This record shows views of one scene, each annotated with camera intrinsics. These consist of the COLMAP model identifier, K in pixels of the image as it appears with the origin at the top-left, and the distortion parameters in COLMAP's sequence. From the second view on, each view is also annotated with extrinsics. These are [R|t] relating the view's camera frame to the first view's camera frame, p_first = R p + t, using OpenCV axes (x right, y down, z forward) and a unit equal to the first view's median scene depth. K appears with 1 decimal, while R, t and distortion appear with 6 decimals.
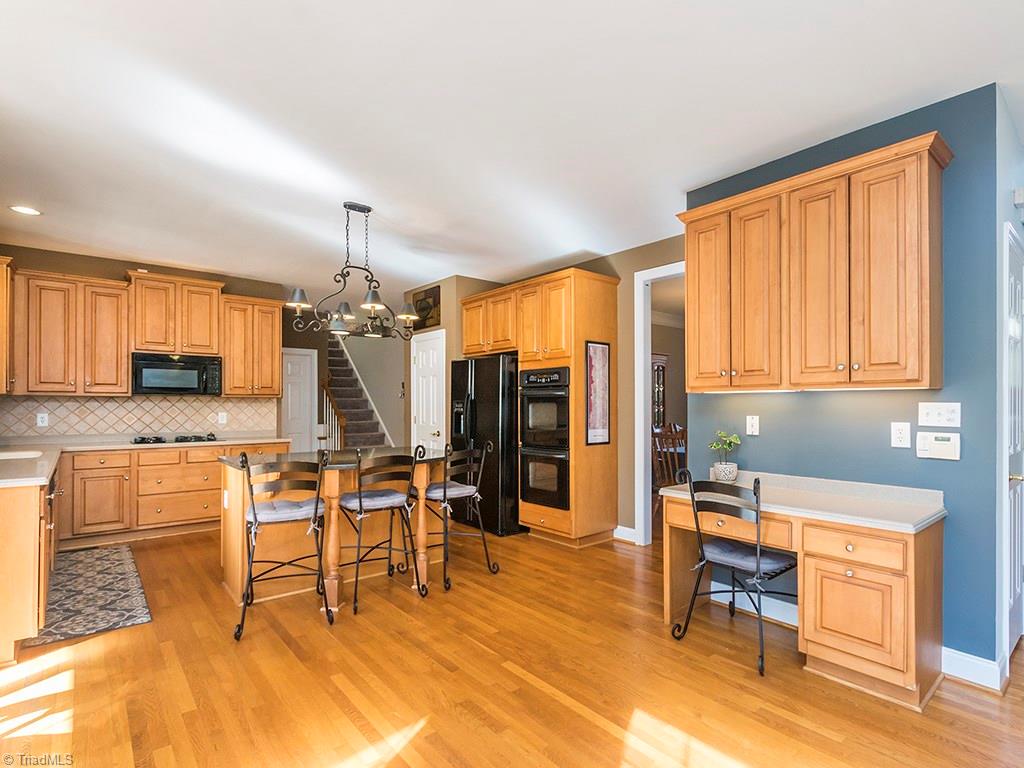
lens RADIAL K [[513.6, 0, 514.3], [0, 513.6, 392.5], [0, 0, 1]] dist [0.002667, 0.001200]
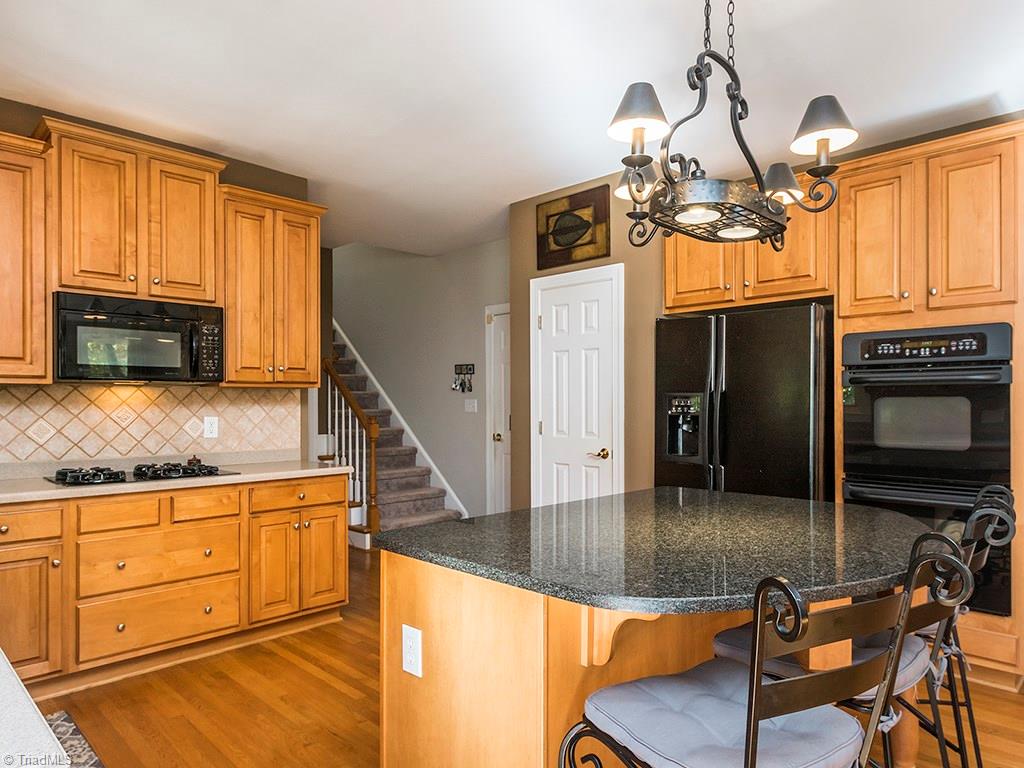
lens RADIAL K [[669.3, 0, 509.7], [0, 669.3, 390.3], [0, 0, 1]] dist [-0.001579, 0.002135]
pose [[0.997076, -0.000590, 0.076412, -0.361031], [0.000044, 0.999975, 0.007141, 0.008103], [-0.076414, -0.007117, 0.997051, 0.343644]]
